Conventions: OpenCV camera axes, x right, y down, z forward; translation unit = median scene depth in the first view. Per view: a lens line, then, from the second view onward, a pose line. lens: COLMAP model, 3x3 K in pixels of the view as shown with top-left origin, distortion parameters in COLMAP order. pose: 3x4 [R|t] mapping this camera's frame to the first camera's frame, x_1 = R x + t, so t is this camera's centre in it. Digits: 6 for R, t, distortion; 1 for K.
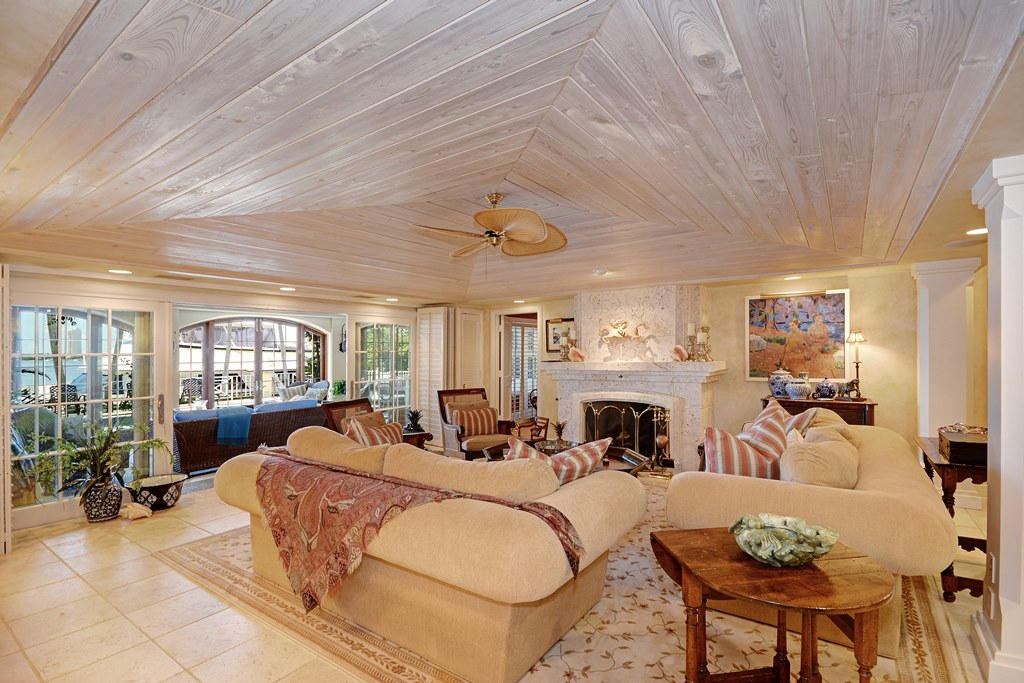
lens RADIAL K [[480.0, 0, 516.3], [0, 480.0, 349.6], [0, 0, 1]] dist [0.000427, 0.000117]
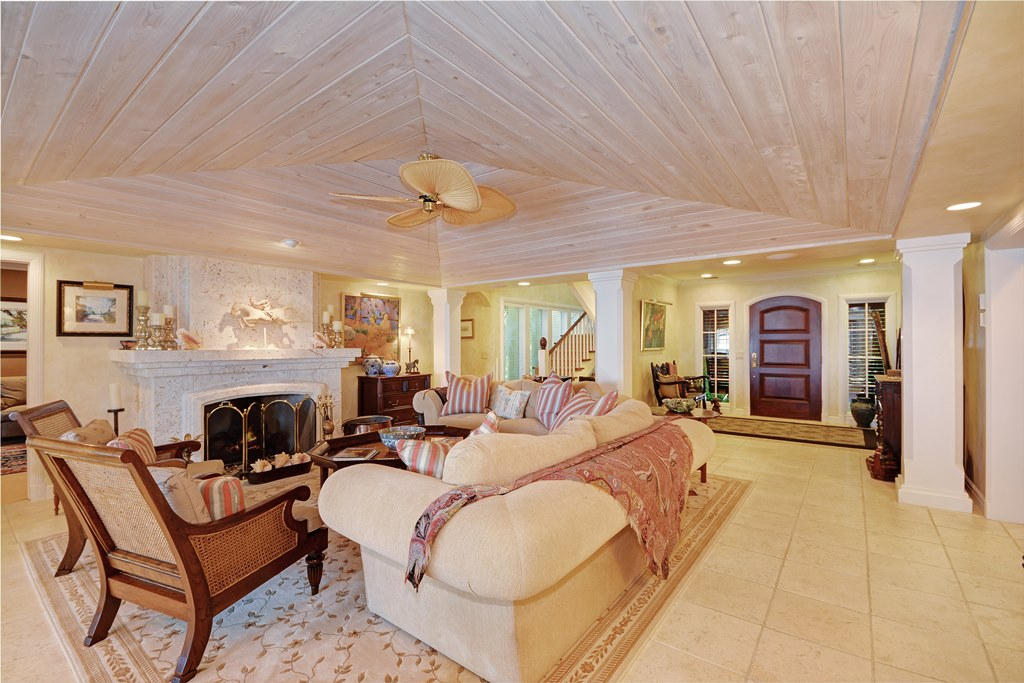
lens RADIAL K [[459.3, 0, 516.0], [0, 459.3, 350.3], [0, 0, 1]] dist [-0.014573, 0.000094]
pose [[0.023356, 0.000782, 0.999727, -0.614005], [-0.001915, 0.999998, -0.000737, 0.029131], [-0.999725, -0.001898, 0.023357, 0.561758]]
